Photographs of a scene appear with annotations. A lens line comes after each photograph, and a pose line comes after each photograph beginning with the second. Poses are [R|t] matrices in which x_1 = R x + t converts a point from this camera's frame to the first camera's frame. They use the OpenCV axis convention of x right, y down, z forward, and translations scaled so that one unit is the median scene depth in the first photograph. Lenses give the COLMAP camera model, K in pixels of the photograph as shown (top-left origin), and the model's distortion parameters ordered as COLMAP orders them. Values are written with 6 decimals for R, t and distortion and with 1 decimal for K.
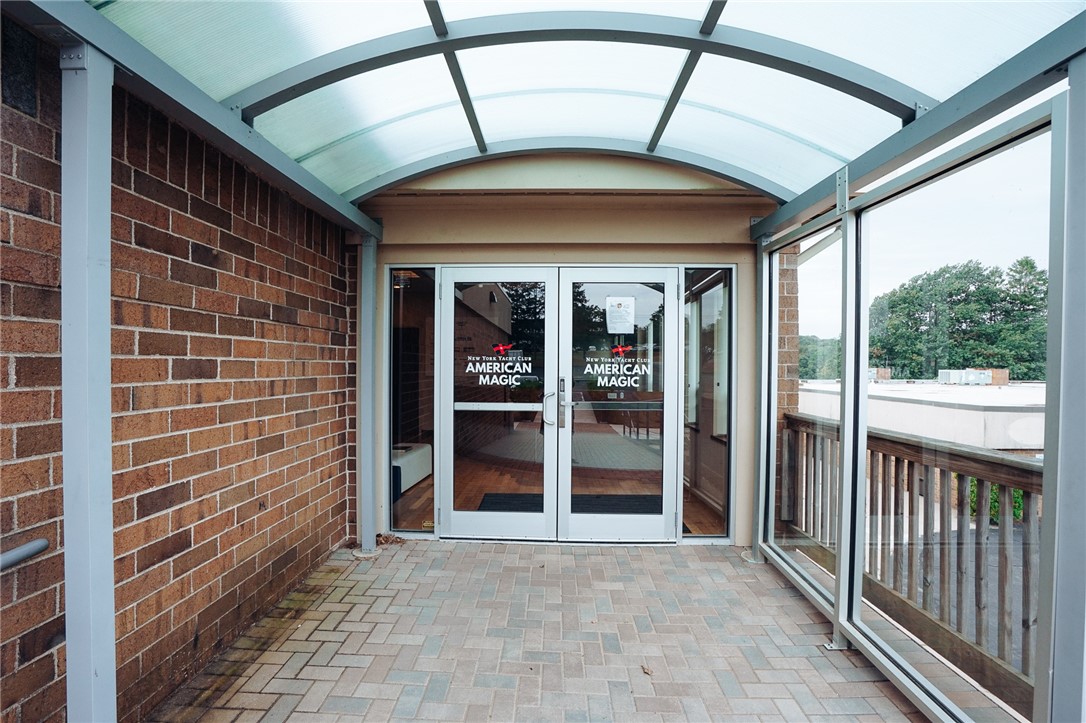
lens RADIAL K [[499.4, 0, 543.0], [0, 499.4, 361.5], [0, 0, 1]] dist [-0.028508, 0.000247]
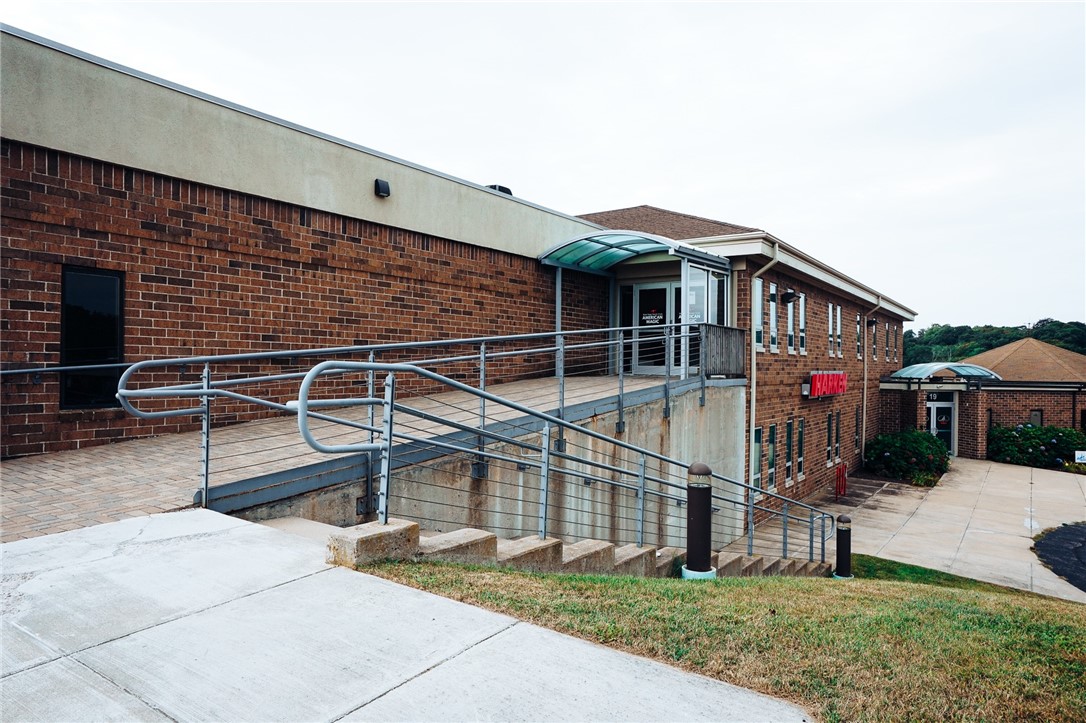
lens RADIAL K [[689.7, 0, 543.0], [0, 689.7, 361.5], [0, 0, 1]] dist [0.000132, -0.000007]
pose [[0.826946, 0.001383, -0.562280, 1.698079], [-0.003350, 0.999991, -0.002469, 0.290368], [0.562272, 0.003925, 0.826943, -2.785399]]
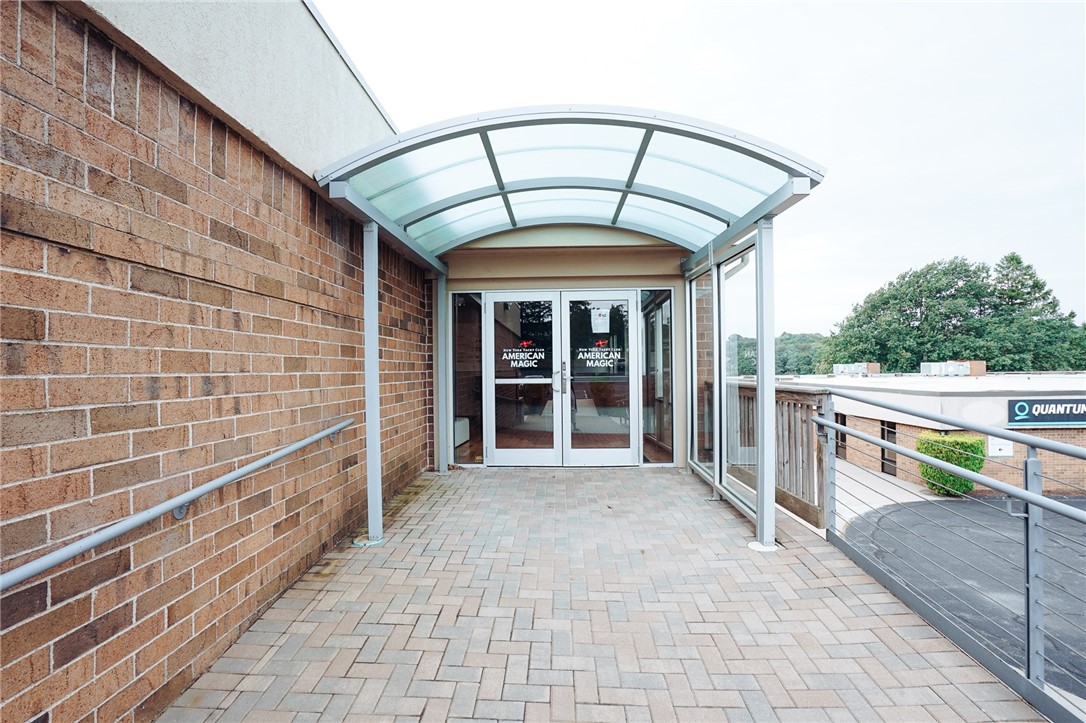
lens RADIAL K [[506.4, 0, 543.0], [0, 506.4, 361.5], [0, 0, 1]] dist [-0.000605, -0.000324]
pose [[0.999802, -0.018038, -0.008427, -0.013990], [0.017979, 0.999814, -0.006953, 0.042004], [0.008551, 0.006800, 0.999940, -0.588391]]
